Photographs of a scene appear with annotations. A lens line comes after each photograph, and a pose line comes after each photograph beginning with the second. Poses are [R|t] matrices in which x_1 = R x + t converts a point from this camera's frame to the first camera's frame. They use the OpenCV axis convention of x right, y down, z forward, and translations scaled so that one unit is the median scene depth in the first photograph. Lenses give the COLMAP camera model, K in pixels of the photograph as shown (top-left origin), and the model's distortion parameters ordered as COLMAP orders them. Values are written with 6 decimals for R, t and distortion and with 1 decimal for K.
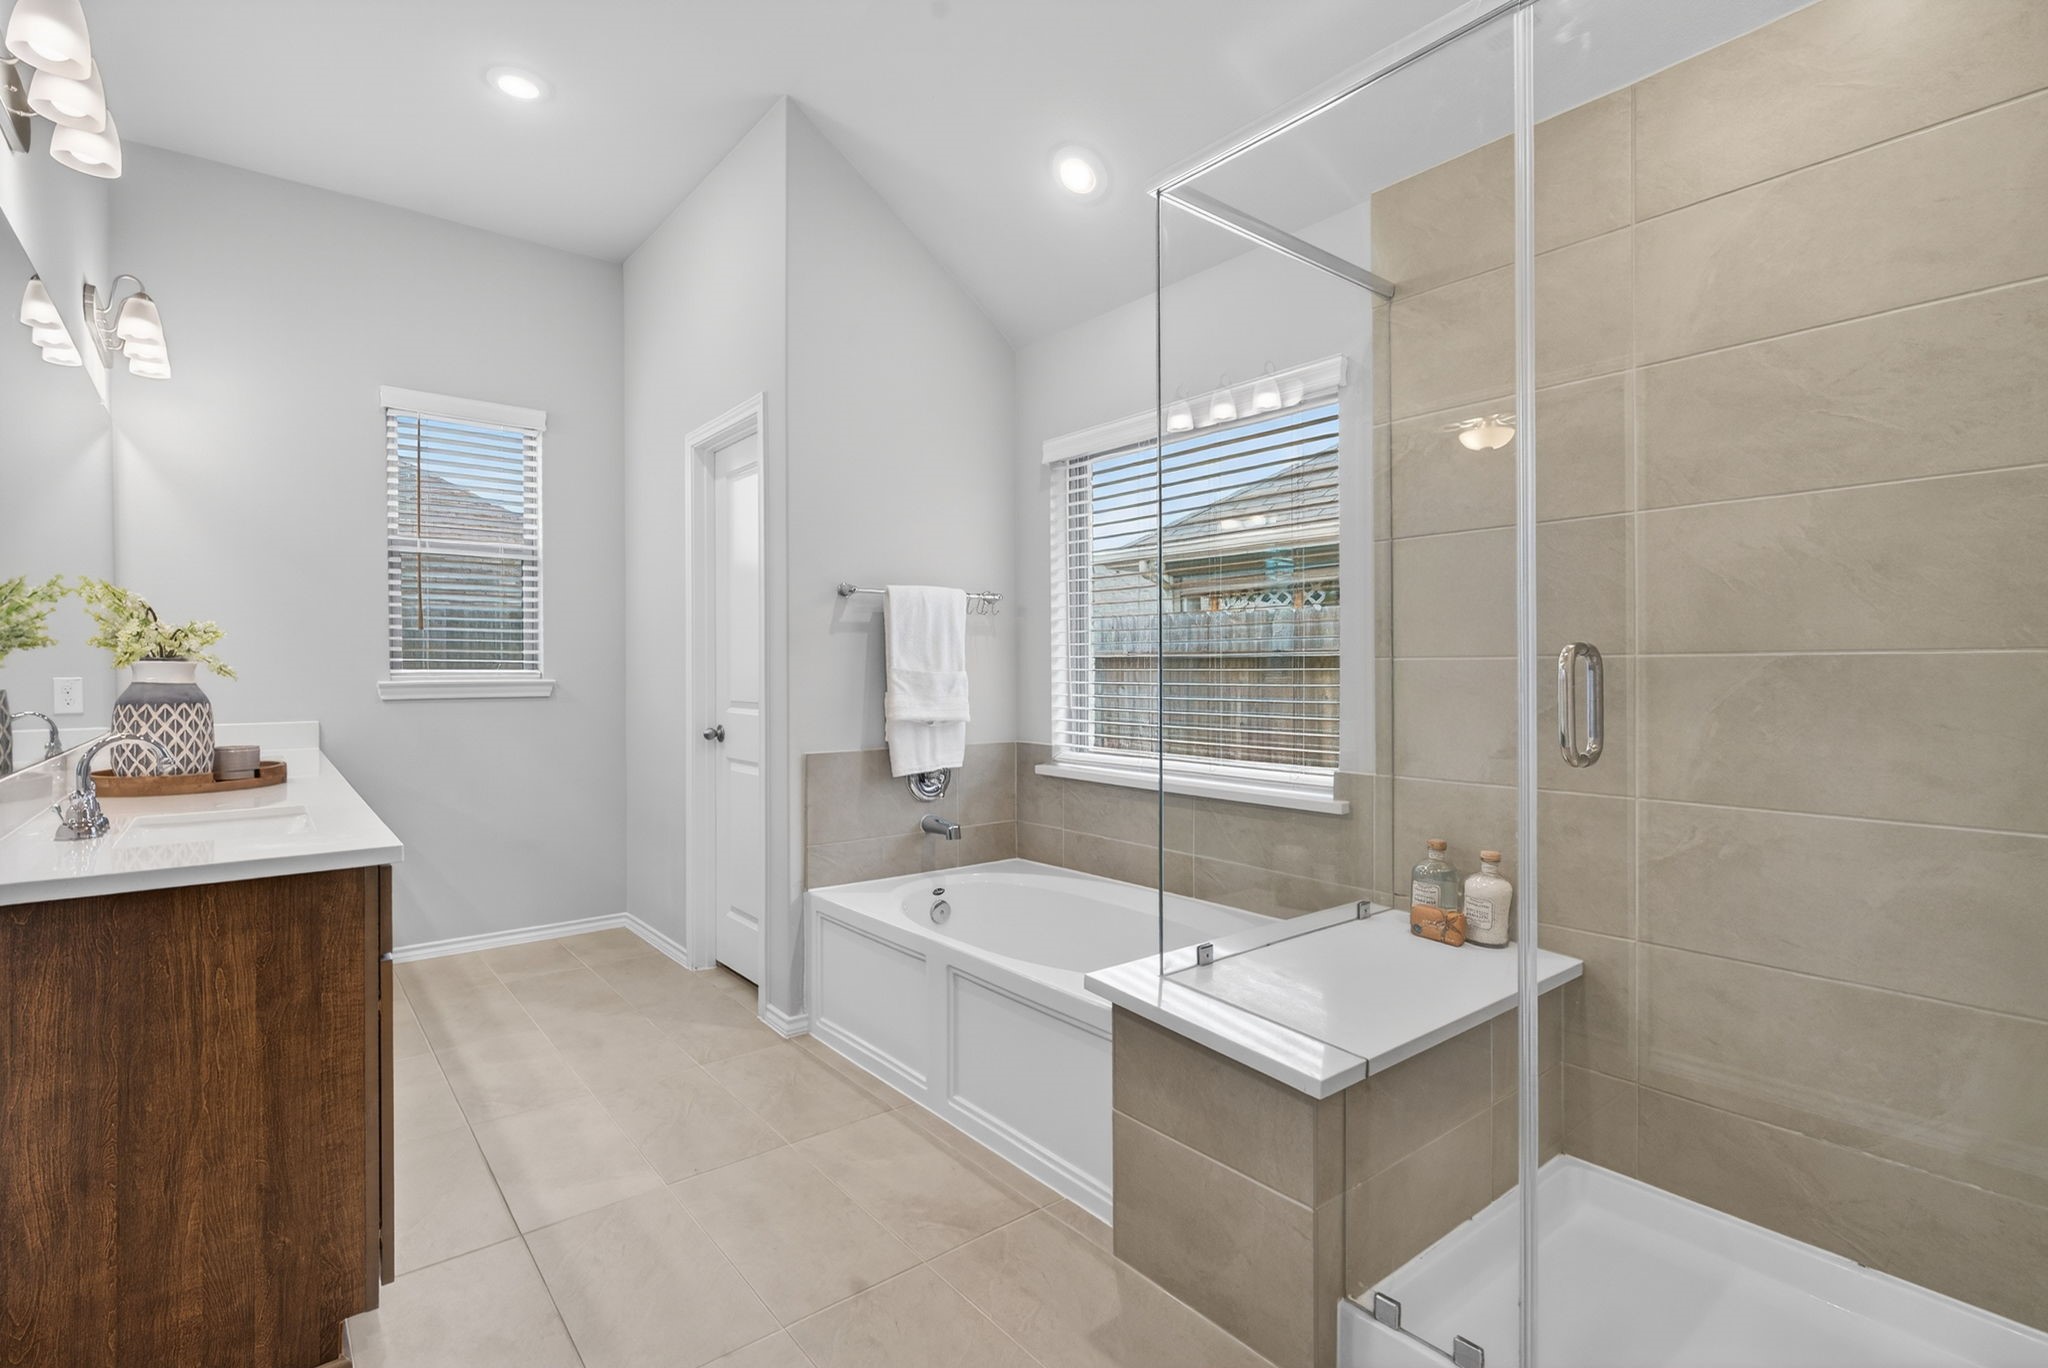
lens RADIAL K [[947.7, 0, 948.1], [0, 947.7, 678.2], [0, 0, 1]] dist [0.000217, 0.000175]
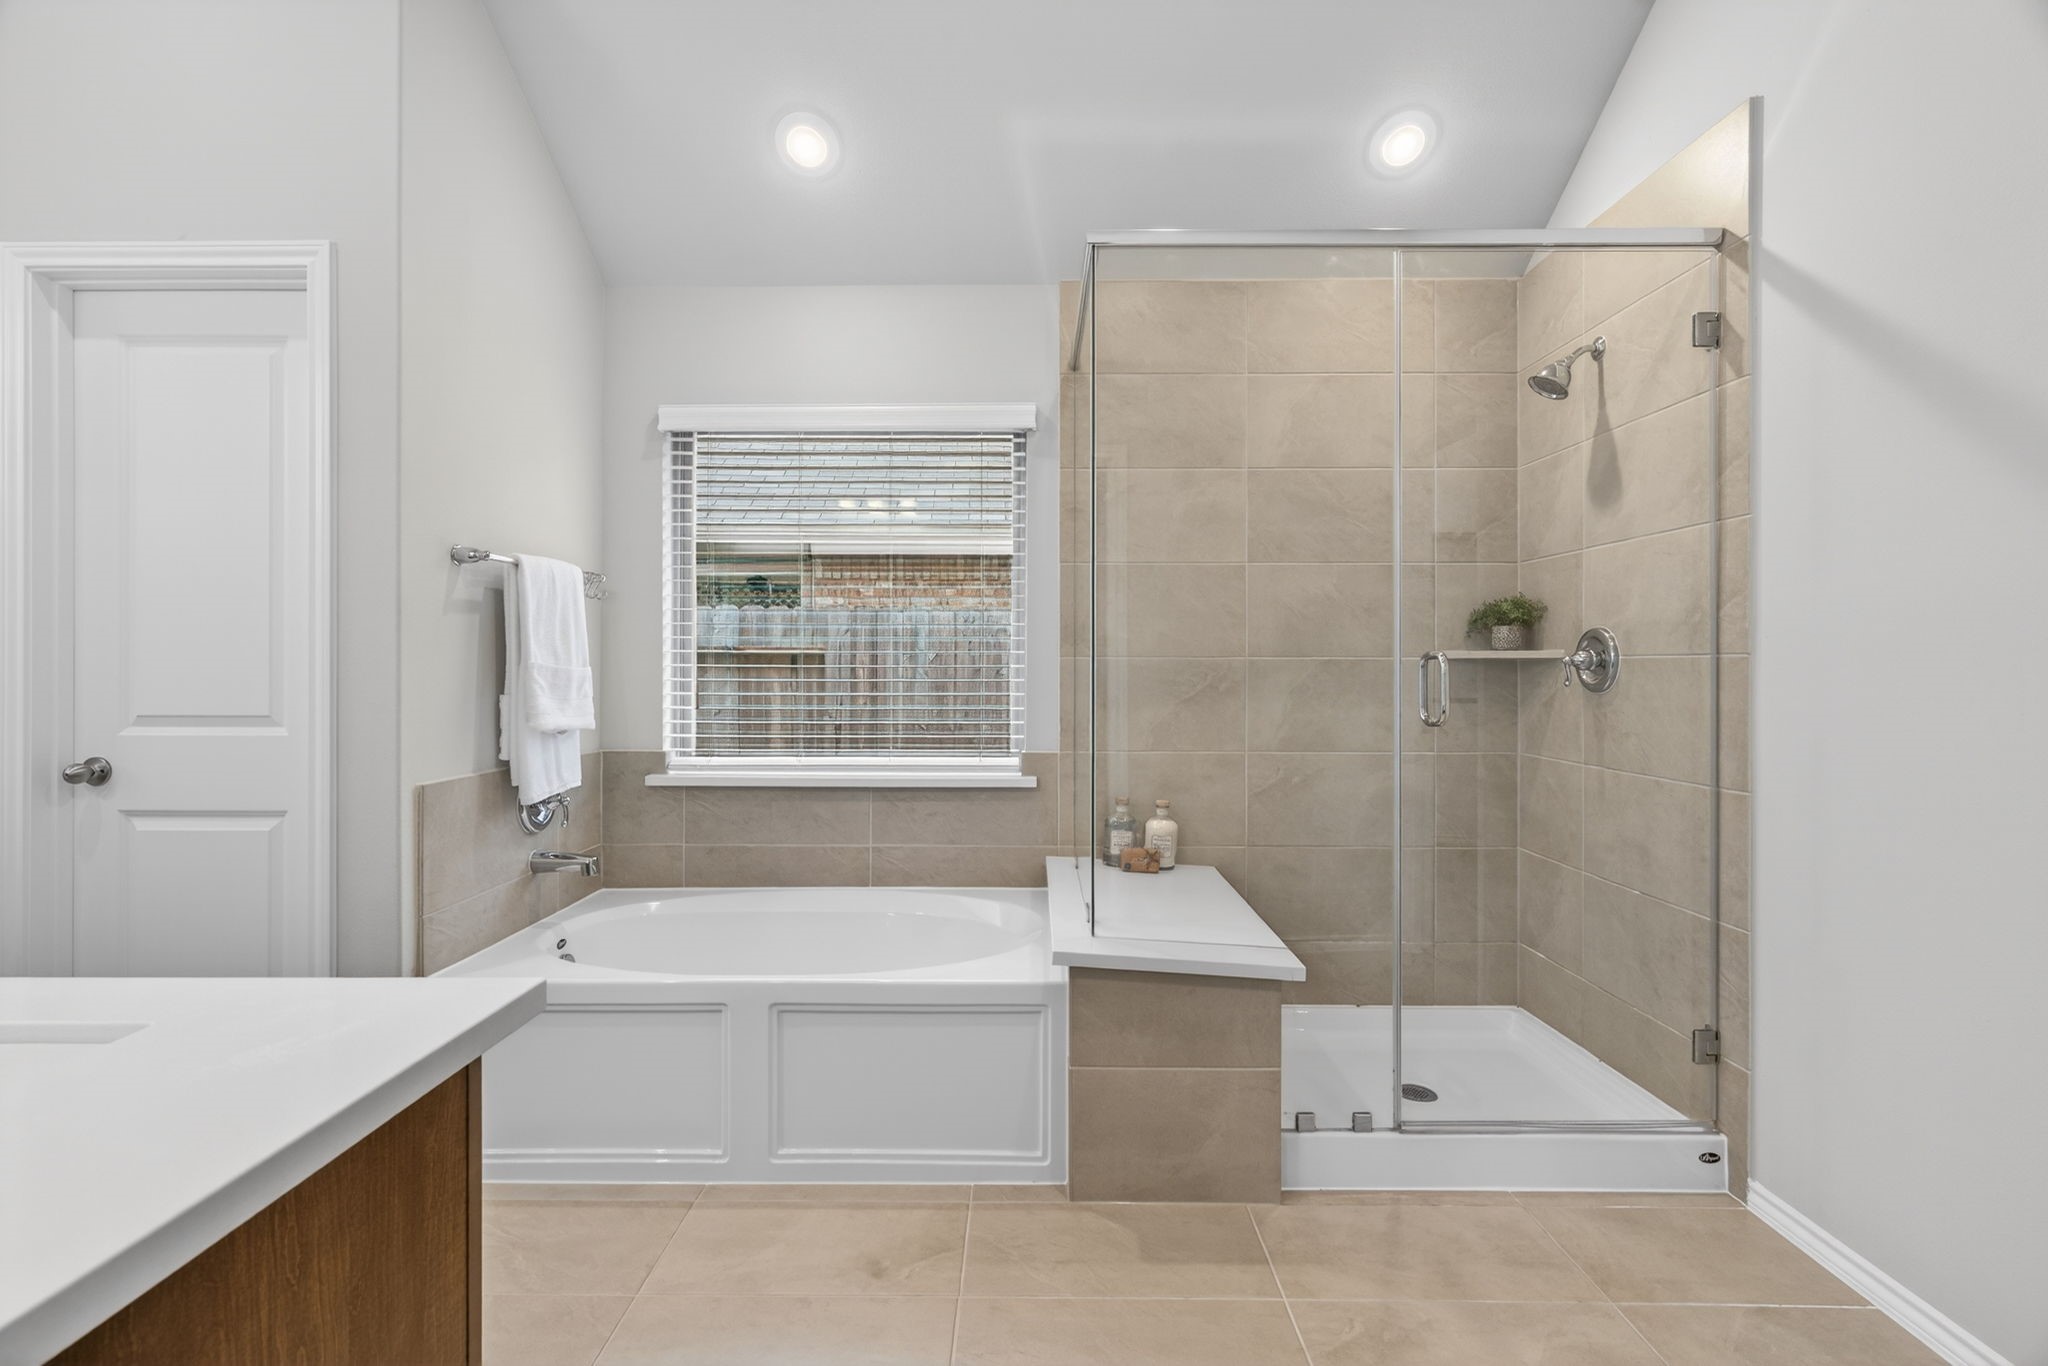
lens RADIAL K [[947.7, 0, 1015.0], [0, 947.7, 673.4], [0, 0, 1]] dist [0.000217, 0.000175]
pose [[0.612146, -0.003009, 0.790739, -0.426258], [0.003818, 0.999992, 0.000850, -0.001171], [-0.790735, 0.002499, 0.612153, 0.221709]]
